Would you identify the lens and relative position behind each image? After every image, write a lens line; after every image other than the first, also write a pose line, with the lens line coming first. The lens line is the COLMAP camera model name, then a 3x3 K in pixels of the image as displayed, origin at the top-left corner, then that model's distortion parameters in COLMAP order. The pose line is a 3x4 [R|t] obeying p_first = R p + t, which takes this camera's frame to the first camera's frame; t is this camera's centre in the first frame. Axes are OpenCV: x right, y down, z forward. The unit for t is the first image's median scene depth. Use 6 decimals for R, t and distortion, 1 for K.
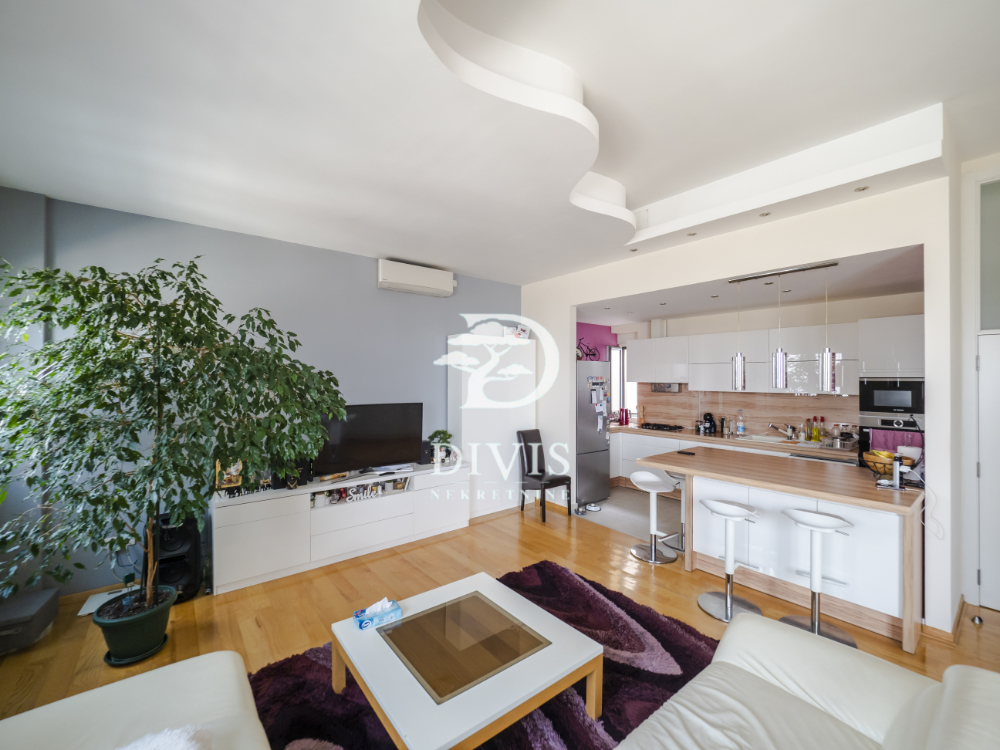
lens RADIAL K [[417.0, 0, 500.0], [0, 417.0, 375.0], [0, 0, 1]] dist [-0.009837, 0.000122]
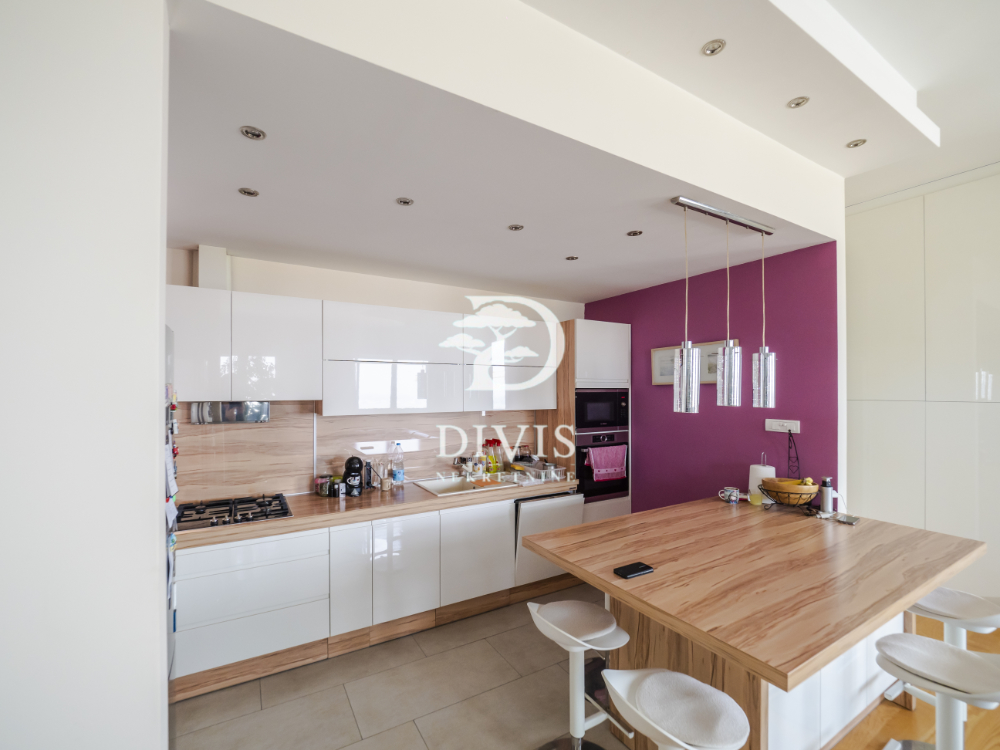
lens RADIAL K [[411.8, 0, 494.1], [0, 411.8, 375.0], [0, 0, 1]] dist [-0.013531, -0.000106]
pose [[0.161644, 0.030486, 0.986378, 0.023288], [0.000727, 0.999519, -0.031011, 0.005961], [-0.986849, 0.005730, 0.161544, 1.044216]]
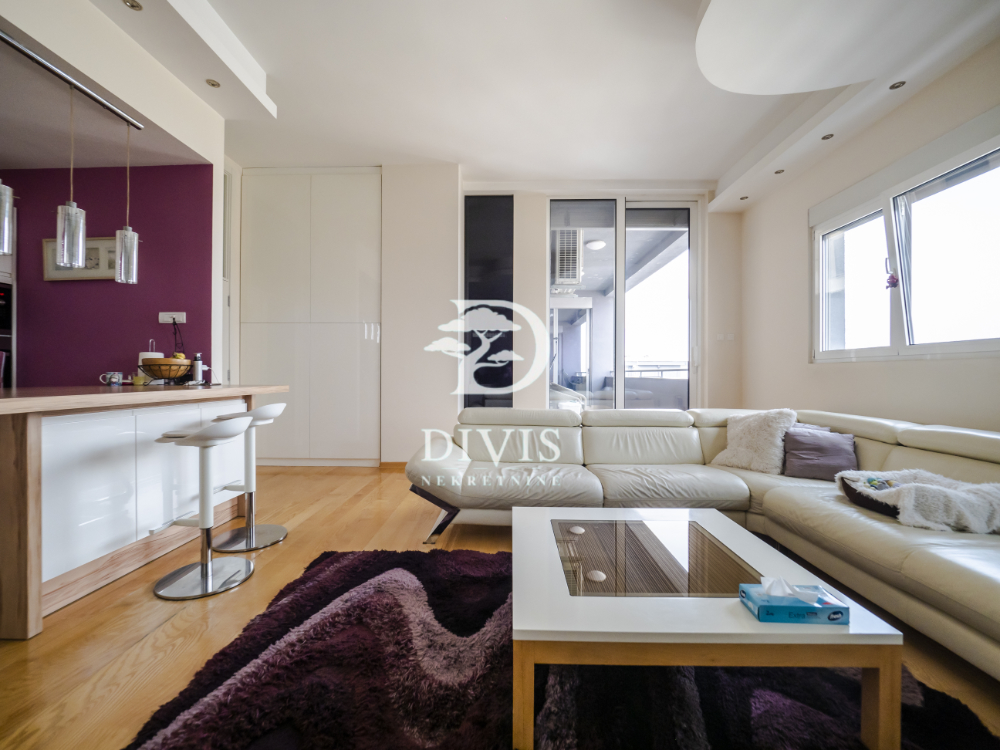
lens RADIAL K [[411.8, 0, 494.1], [0, 411.8, 375.0], [0, 0, 1]] dist [-0.013531, -0.000106]
pose [[-0.755200, -0.008578, 0.655438, -0.184075], [-0.010439, 0.999945, 0.001060, 0.160254], [-0.655411, -0.006041, -0.755248, 0.878834]]
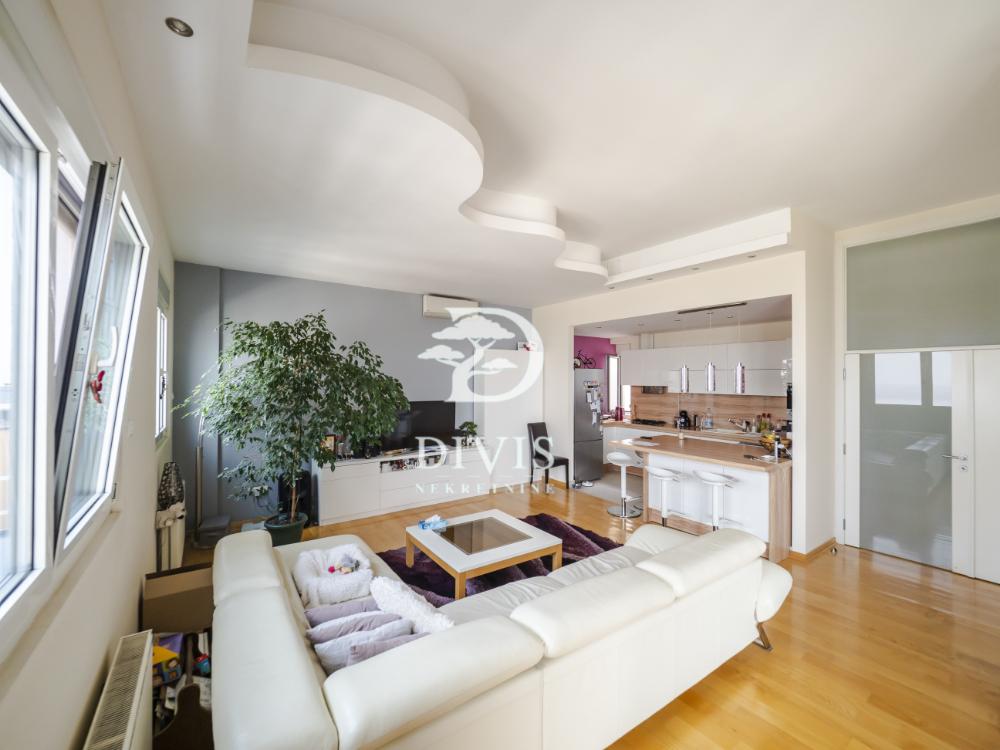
lens RADIAL K [[411.8, 0, 494.1], [0, 411.8, 375.0], [0, 0, 1]] dist [-0.013531, -0.000106]
pose [[0.997024, 0.000967, -0.077085, 0.047575], [-0.001140, 0.999997, -0.002202, -0.015408], [0.077082, 0.002284, 0.997022, -0.361234]]
